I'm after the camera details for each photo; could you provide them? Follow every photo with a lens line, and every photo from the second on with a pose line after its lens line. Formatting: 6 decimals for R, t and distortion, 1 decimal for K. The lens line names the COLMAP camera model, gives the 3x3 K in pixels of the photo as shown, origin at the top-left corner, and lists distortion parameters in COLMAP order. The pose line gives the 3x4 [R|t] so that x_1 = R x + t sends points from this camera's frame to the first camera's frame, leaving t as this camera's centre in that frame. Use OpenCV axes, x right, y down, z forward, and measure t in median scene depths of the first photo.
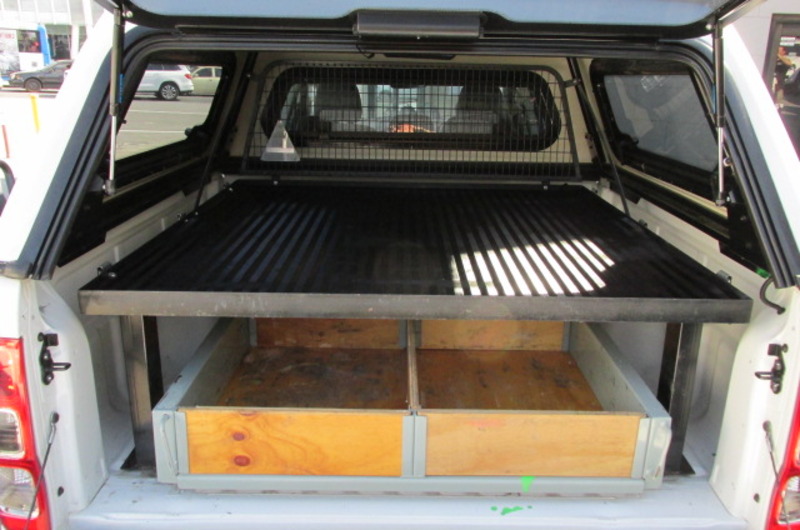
lens RADIAL K [[679.0, 0, 412.0], [0, 679.0, 266.2], [0, 0, 1]] dist [-0.025608, -0.009427]
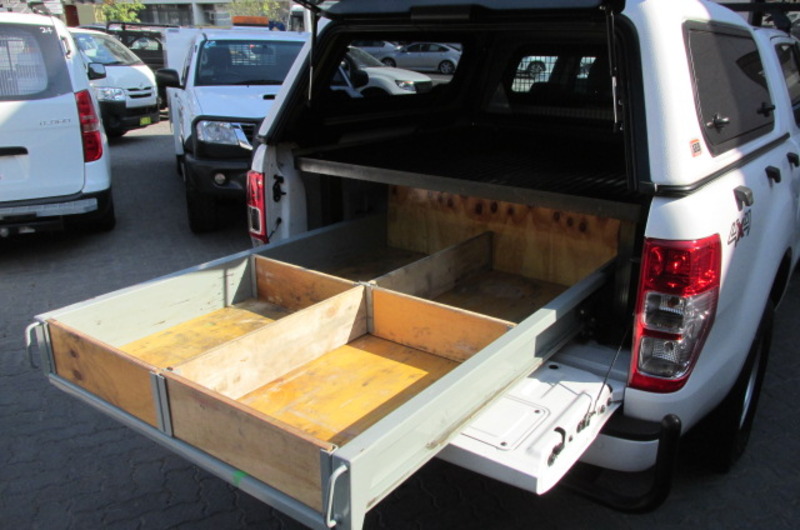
lens RADIAL K [[655.9, 0, 428.8], [0, 655.9, 267.3], [0, 0, 1]] dist [-0.019750, -0.004304]
pose [[0.816894, 0.176798, -0.549024, 0.929263], [-0.161674, 0.983892, 0.076279, 0.145773], [0.553666, 0.026451, 0.832318, -0.361326]]
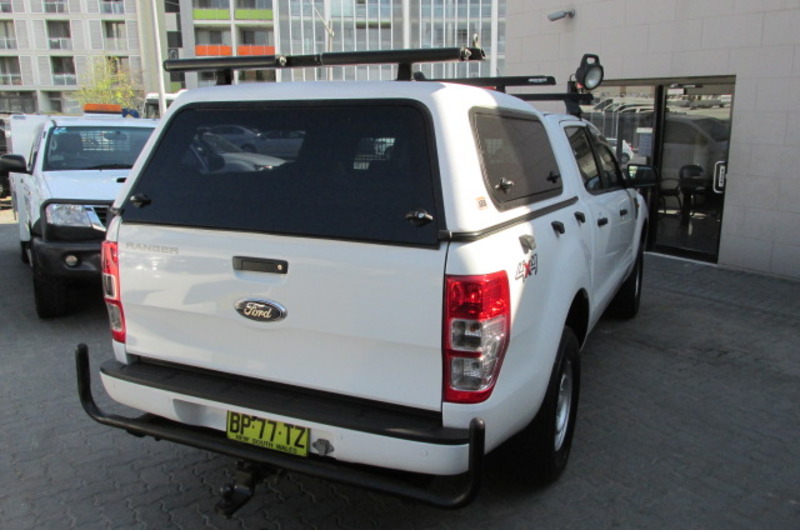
lens RADIAL K [[668.0, 0, 425.9], [0, 668.0, 266.8], [0, 0, 1]] dist [-0.014074, 0.002134]
pose [[0.912162, 0.069158, -0.403953, 1.178154], [-0.109274, 0.991018, -0.077085, 0.230694], [0.394994, 0.114456, 0.911526, -0.568483]]
